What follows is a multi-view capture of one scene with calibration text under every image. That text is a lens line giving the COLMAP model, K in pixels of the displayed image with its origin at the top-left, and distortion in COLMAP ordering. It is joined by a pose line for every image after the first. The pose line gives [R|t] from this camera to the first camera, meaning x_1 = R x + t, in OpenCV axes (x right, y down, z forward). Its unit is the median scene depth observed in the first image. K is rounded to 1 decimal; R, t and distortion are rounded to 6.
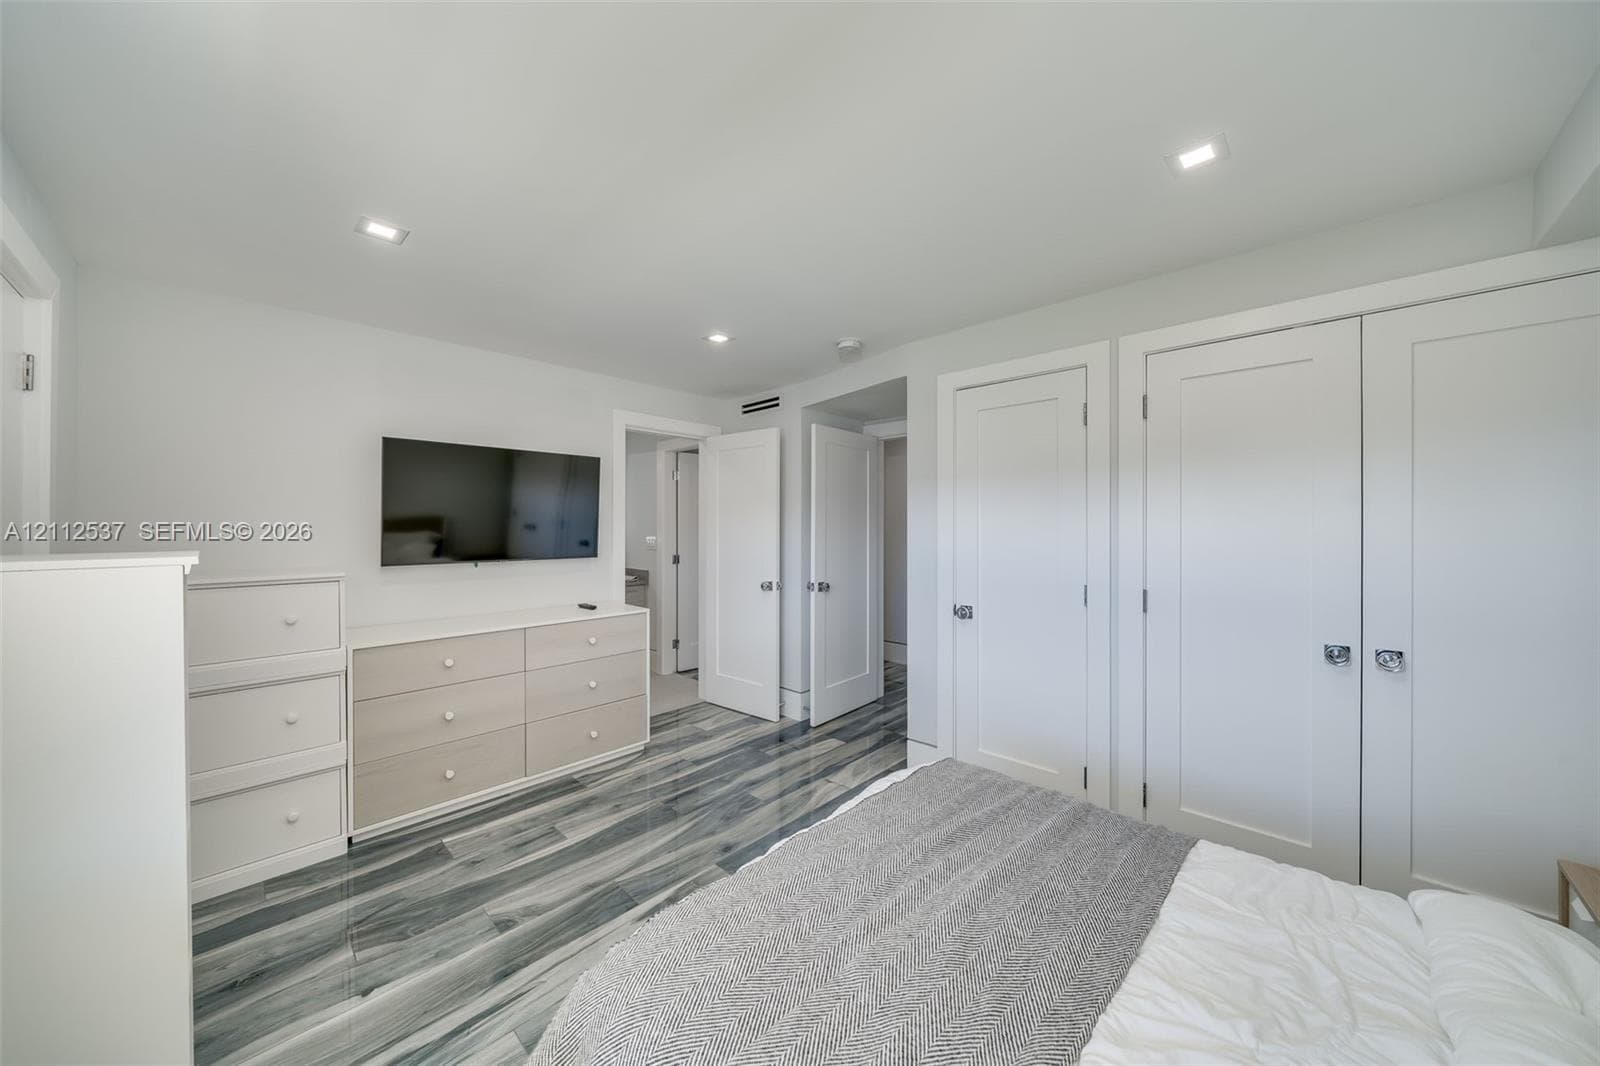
lens RADIAL K [[554.3, 0, 799.2], [0, 554.3, 532.2], [0, 0, 1]] dist [-0.005253, -0.000037]
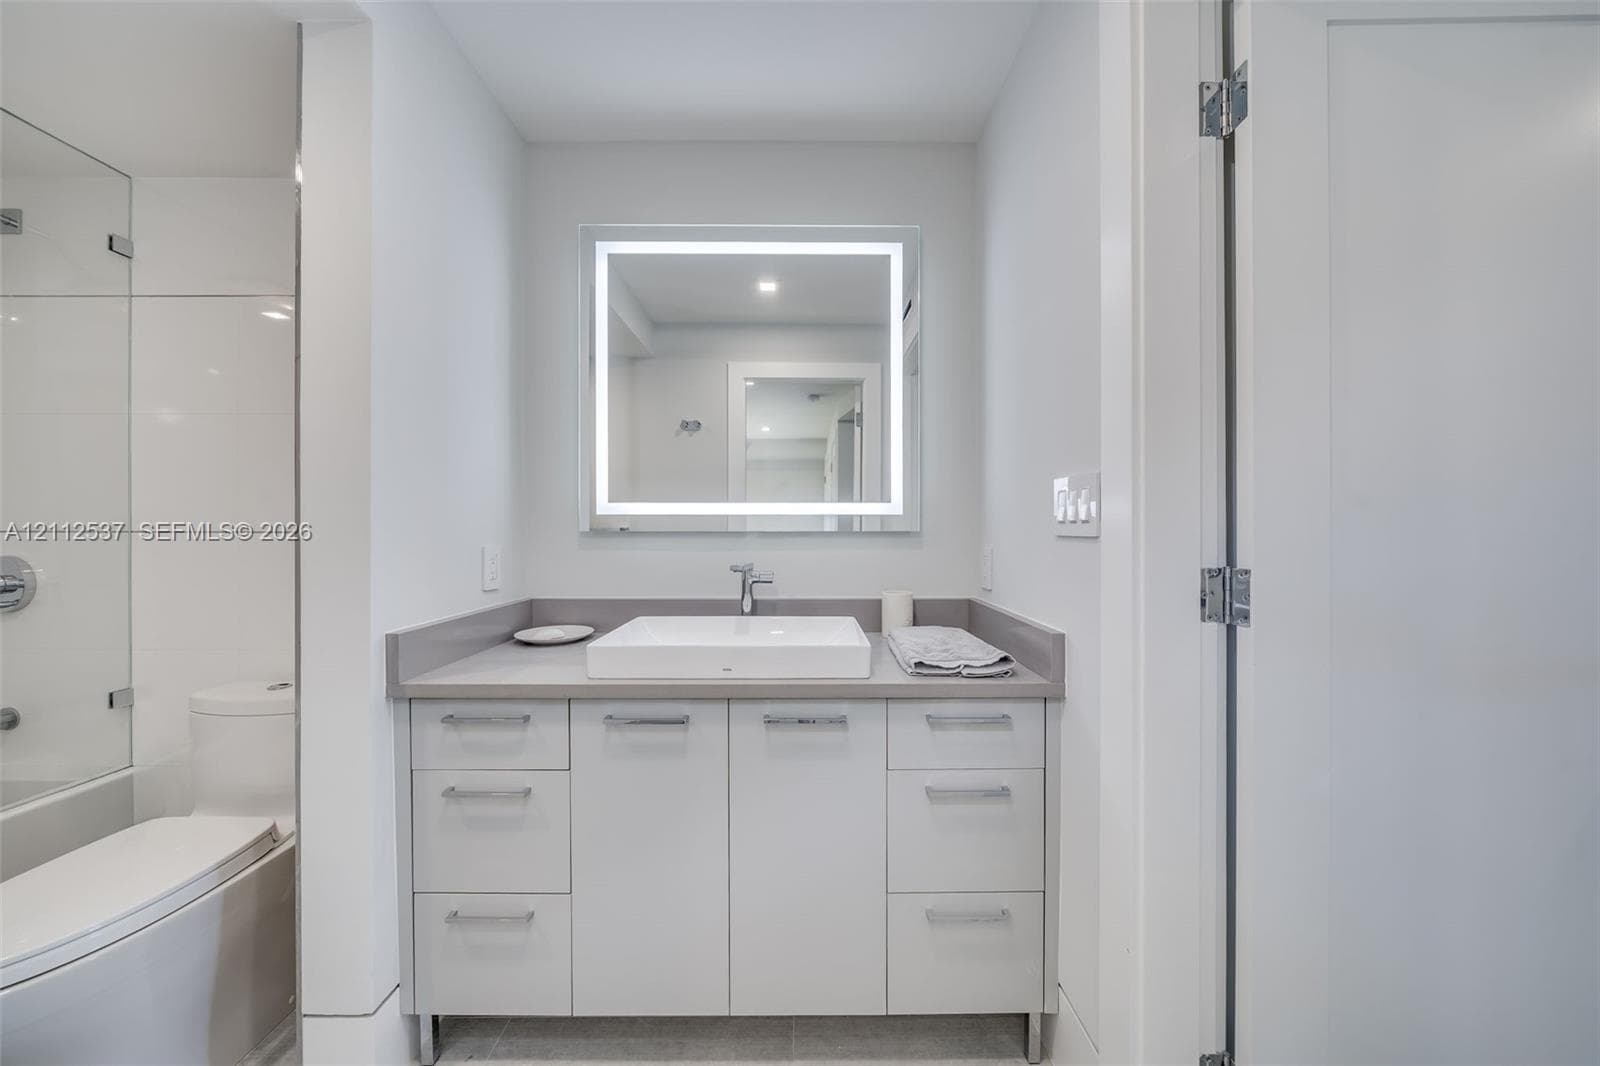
lens RADIAL K [[554.3, 0, 802.3], [0, 554.3, 543.9], [0, 0, 1]] dist [-0.005253, -0.000037]
pose [[0.696873, -0.002254, -0.717191, -0.187954], [-0.001157, 0.999990, -0.004268, 0.033716], [0.717194, 0.003804, 0.696864, 0.776105]]
